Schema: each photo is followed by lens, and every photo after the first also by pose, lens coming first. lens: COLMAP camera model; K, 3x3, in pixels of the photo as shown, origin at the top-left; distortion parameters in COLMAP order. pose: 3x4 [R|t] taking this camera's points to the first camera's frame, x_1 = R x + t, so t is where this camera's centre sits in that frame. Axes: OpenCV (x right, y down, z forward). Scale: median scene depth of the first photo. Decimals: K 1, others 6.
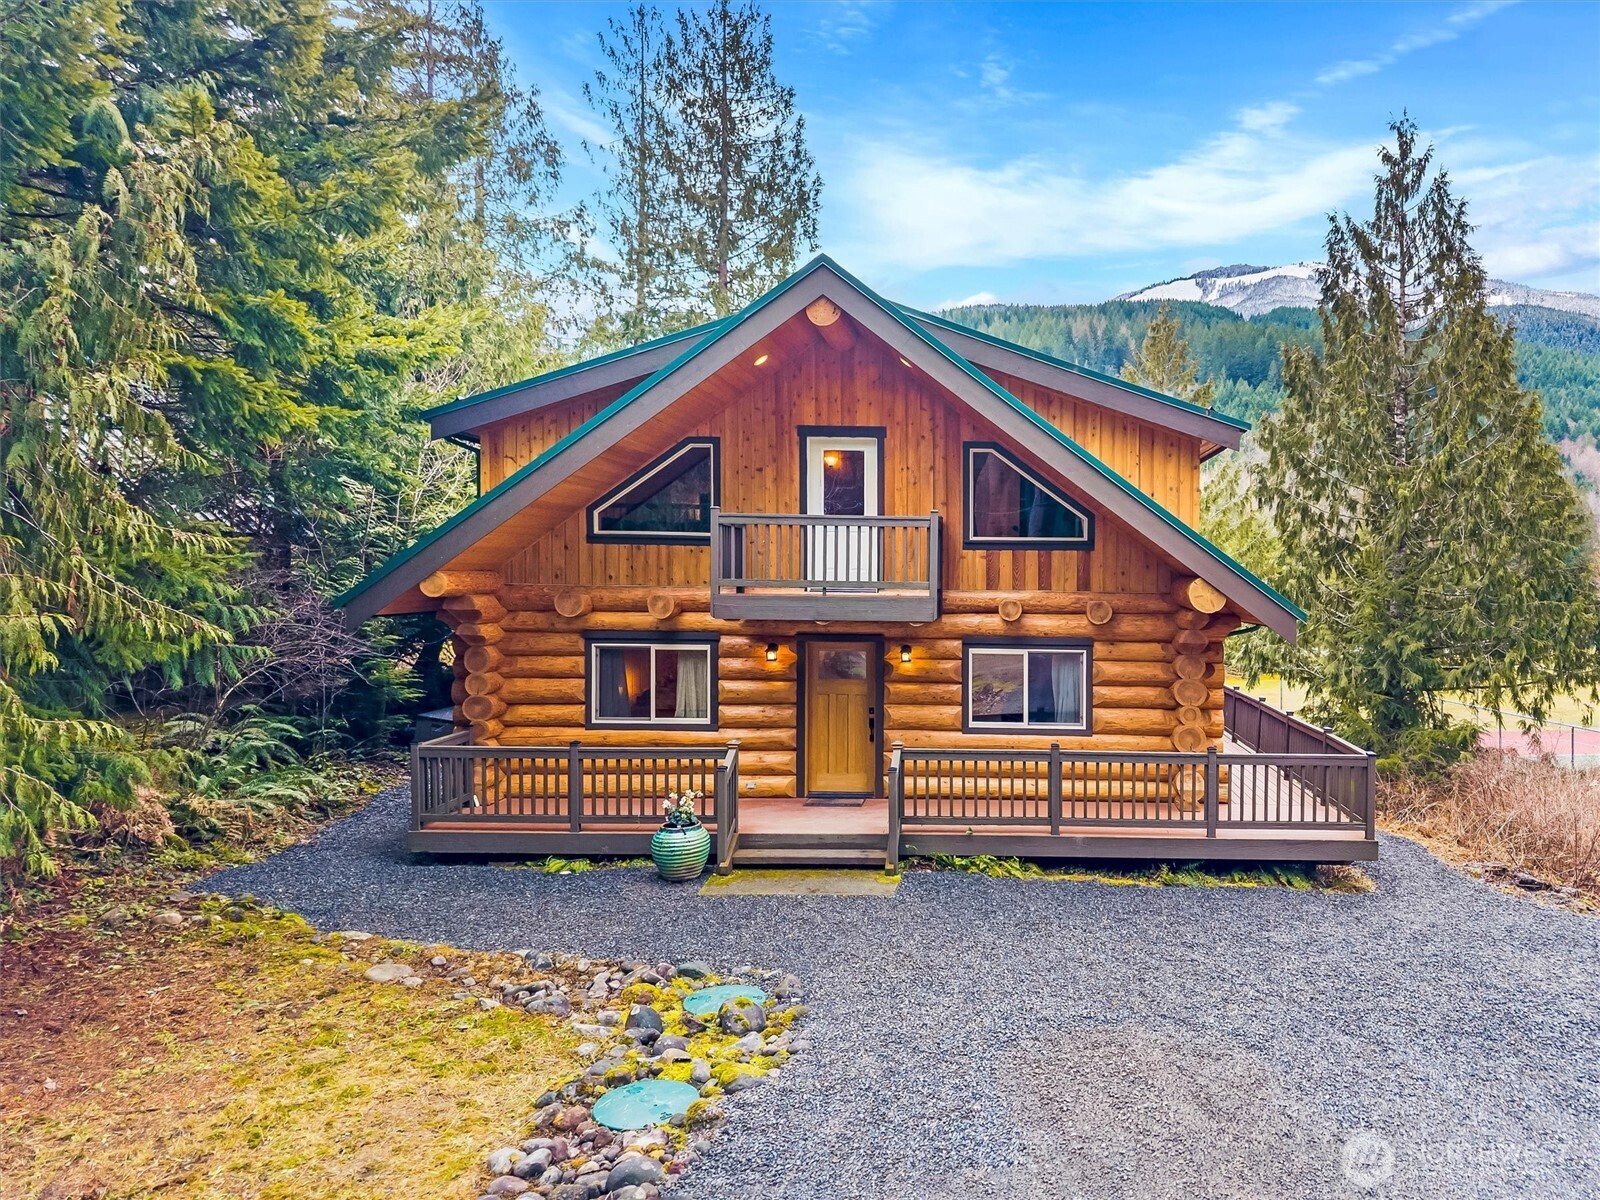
lens RADIAL K [[1175.6, 0, 800.0], [0, 1175.6, 600.0], [0, 0, 1]] dist [0.058945, -0.003357]
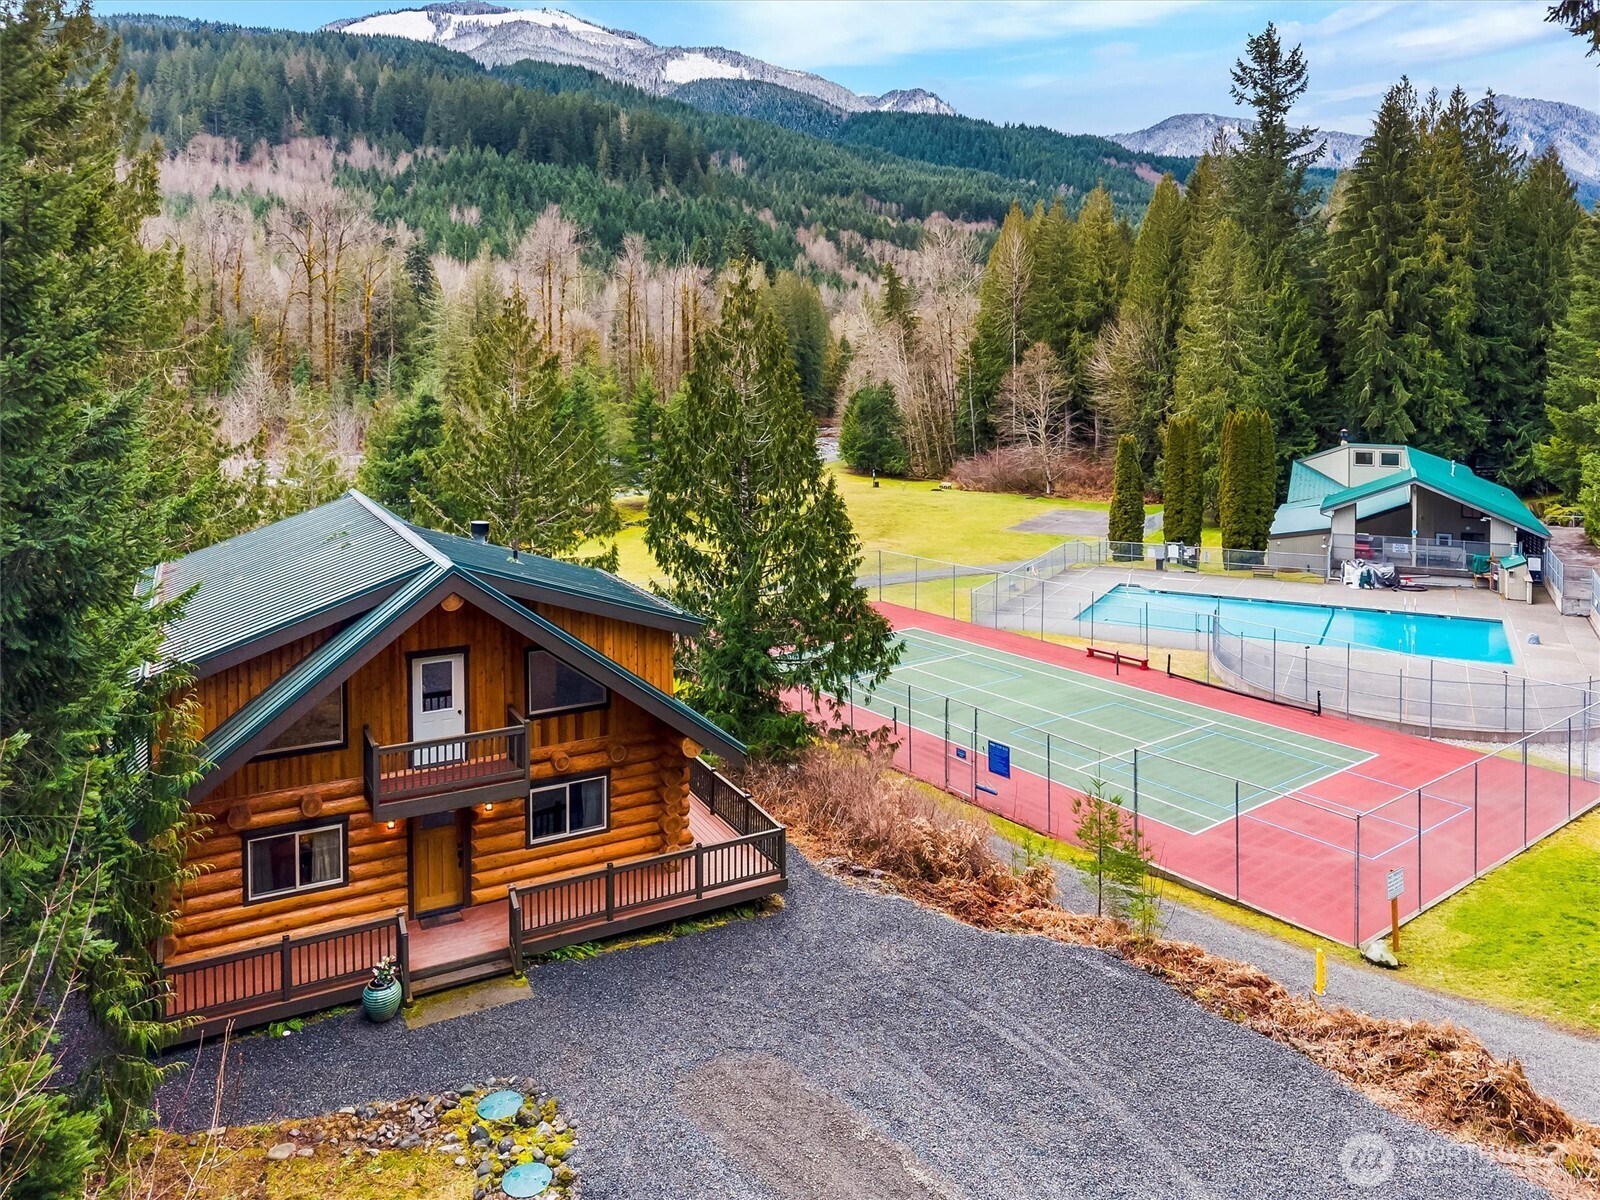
lens RADIAL K [[1263.0, 0, 800.0], [0, 1263.0, 600.0], [0, 0, 1]] dist [0.010483, 0.000600]
pose [[0.852402, -0.074912, 0.517494, -0.350508], [0.029243, 0.994965, 0.095861, -0.326121], [-0.522069, -0.066579, 0.850301, -0.428370]]
